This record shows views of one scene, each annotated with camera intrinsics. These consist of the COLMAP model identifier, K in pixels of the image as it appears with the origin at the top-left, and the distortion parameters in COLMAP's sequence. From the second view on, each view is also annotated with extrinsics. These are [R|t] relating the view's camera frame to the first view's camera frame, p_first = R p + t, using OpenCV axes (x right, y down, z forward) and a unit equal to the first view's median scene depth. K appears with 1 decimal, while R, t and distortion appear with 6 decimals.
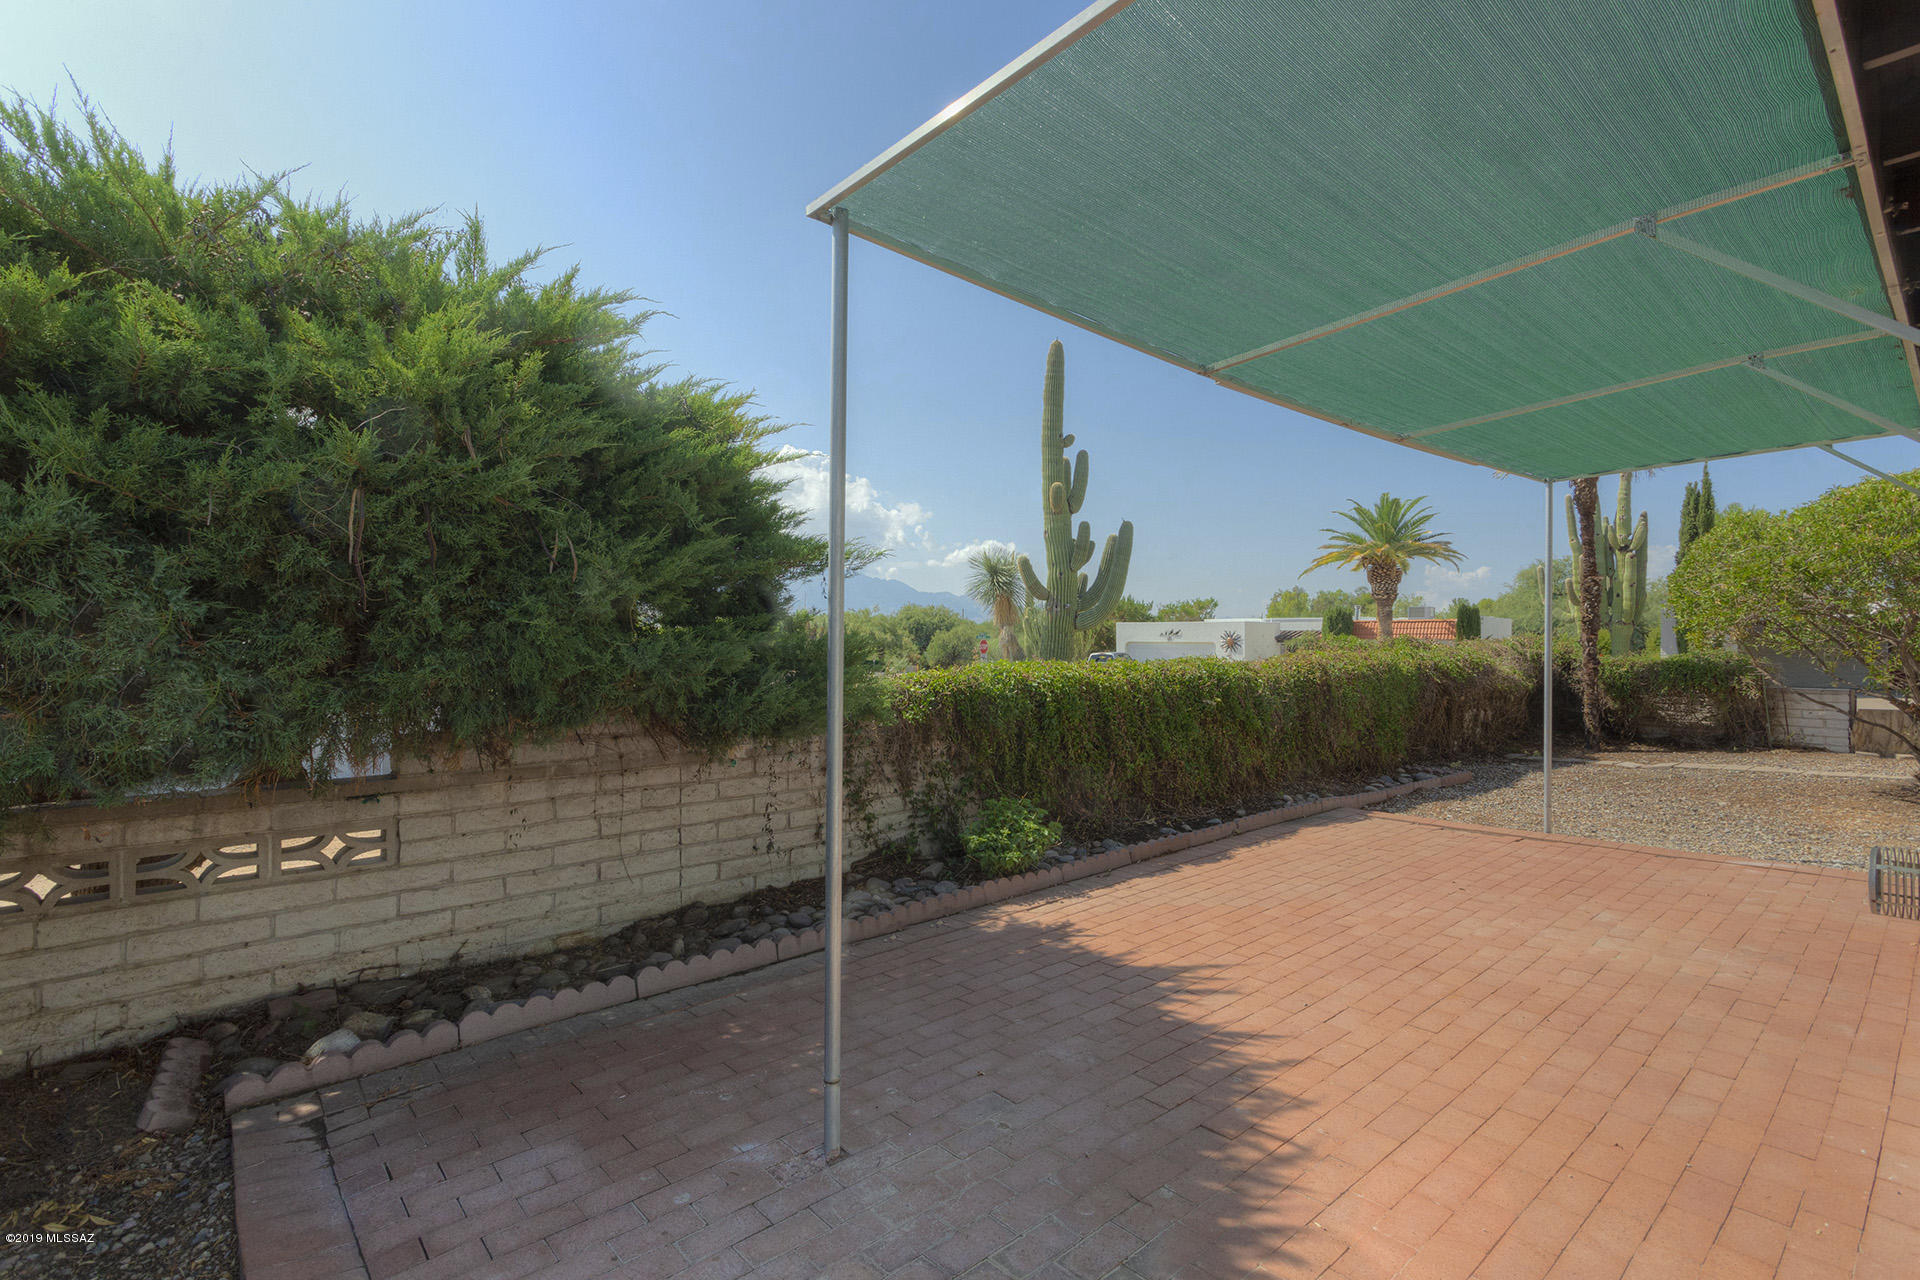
lens RADIAL K [[903.5, 0, 946.2], [0, 903.5, 646.9], [0, 0, 1]] dist [0.005178, 0.001047]
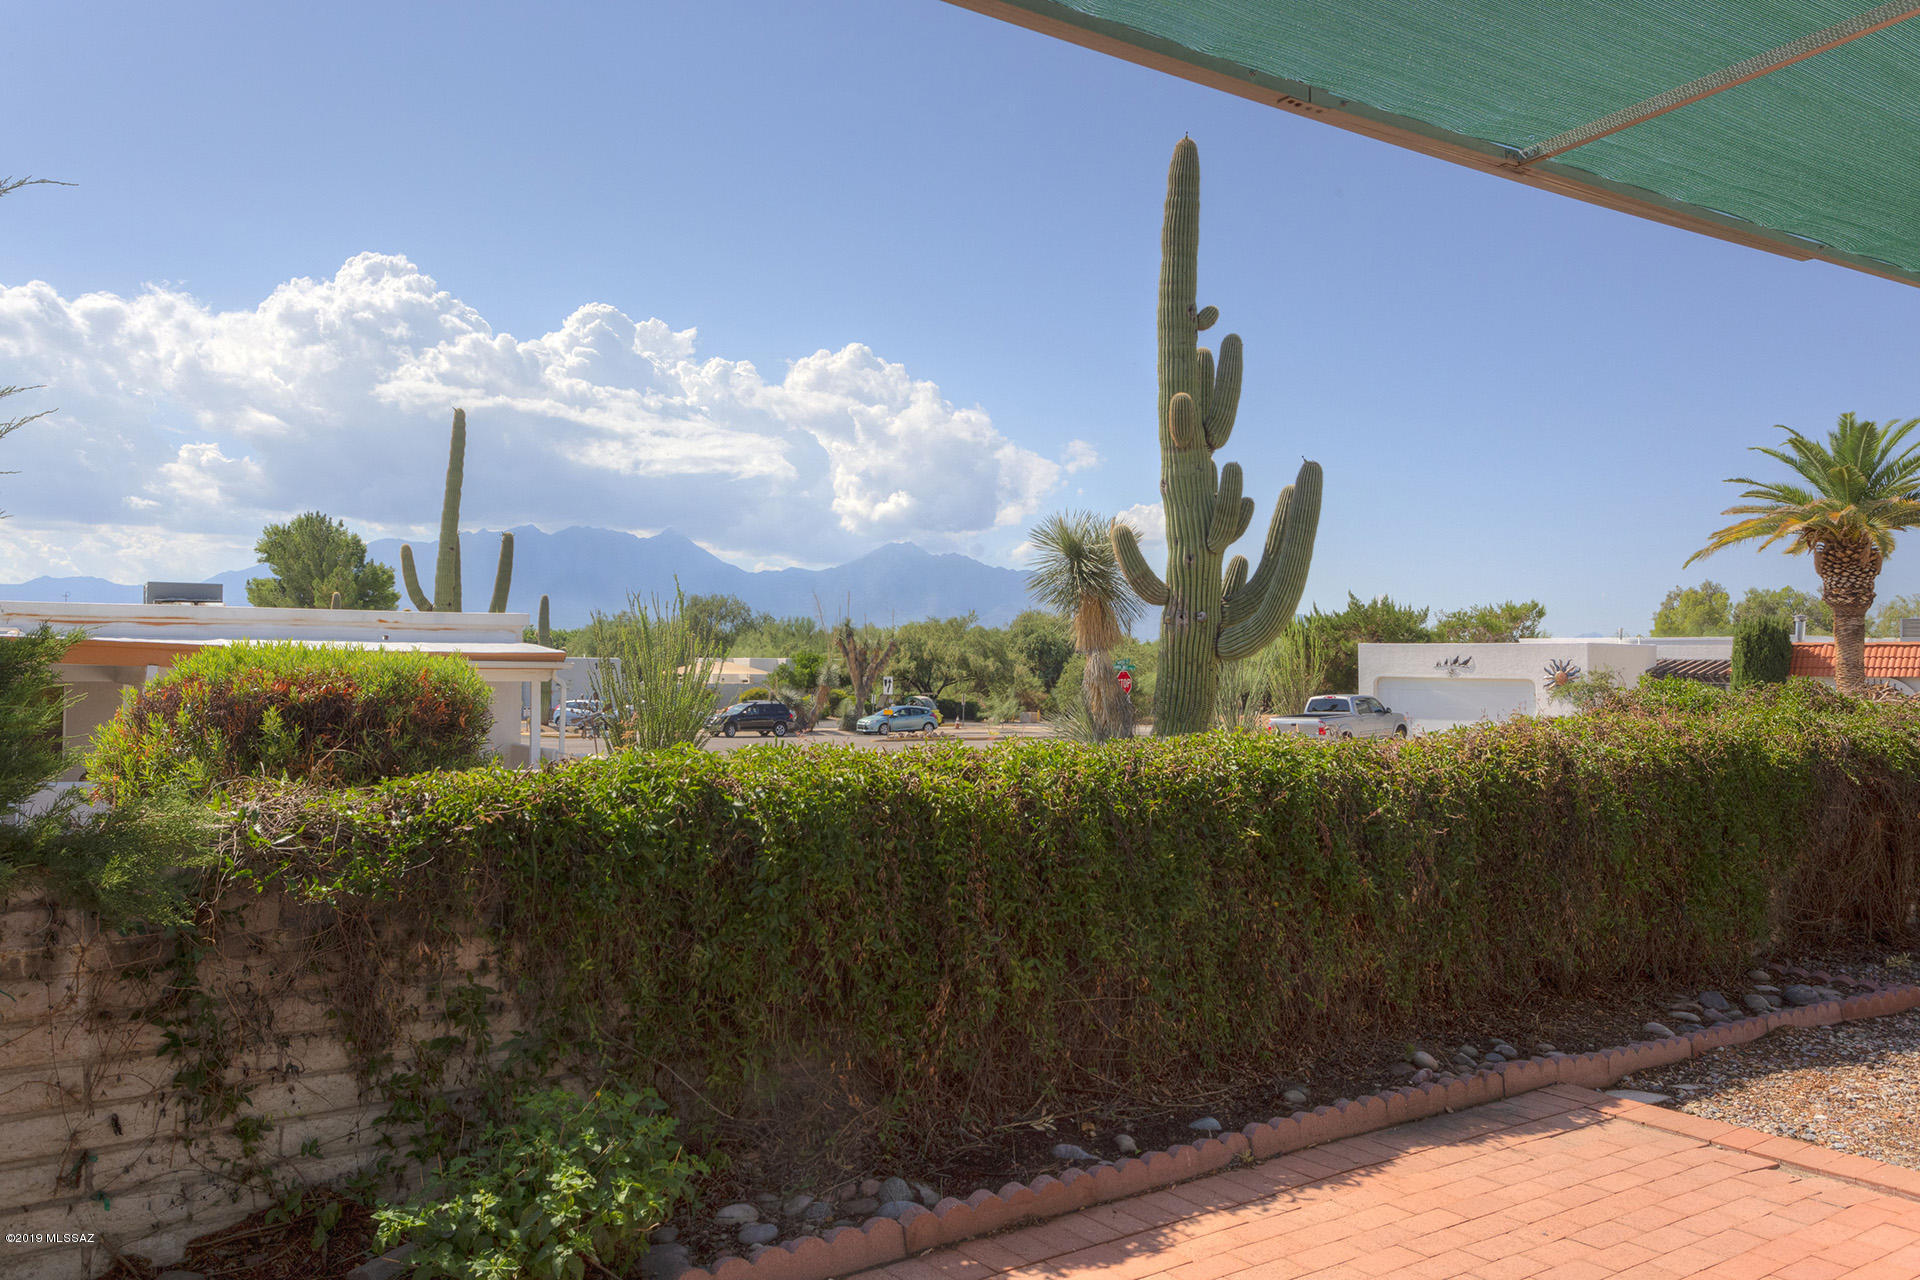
lens RADIAL K [[1452.2, 0, 962.5], [0, 1452.2, 641.2], [0, 0, 1]] dist [0.013329, 0.002368]
pose [[0.993488, 0.006315, -0.113764, 0.150766], [-0.009212, 0.999646, -0.024962, -0.010248], [0.113566, 0.025848, 0.993194, 0.173230]]
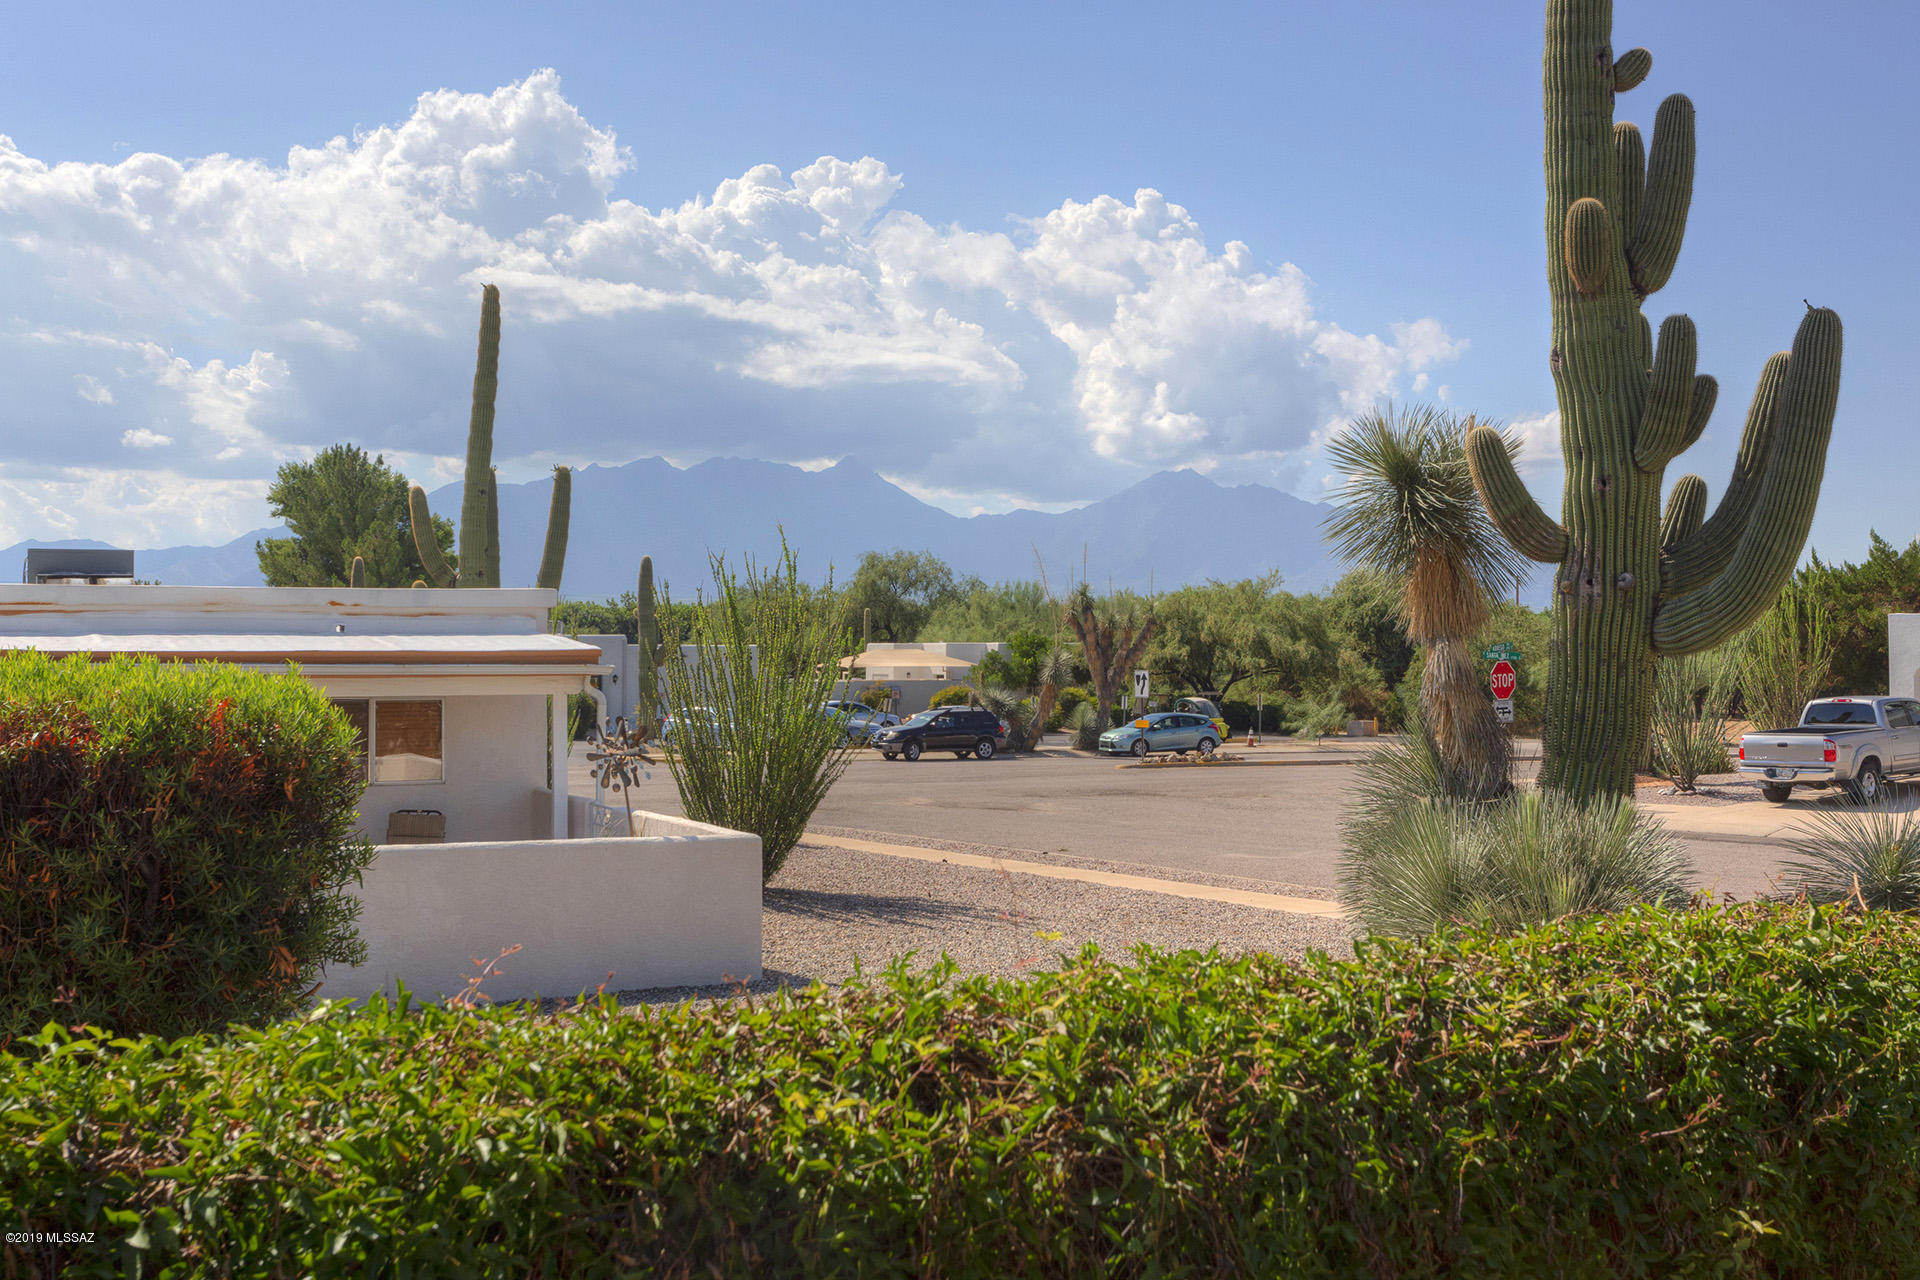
lens RADIAL K [[2057.3, 0, 970.5], [0, 2057.3, 634.4], [0, 0, 1]] dist [0.018180, 0.000000]
pose [[0.966184, -0.002177, -0.257845, 0.163974], [-0.001324, 0.999909, -0.013404, -0.025918], [0.257851, 0.013292, 0.966093, 0.383544]]
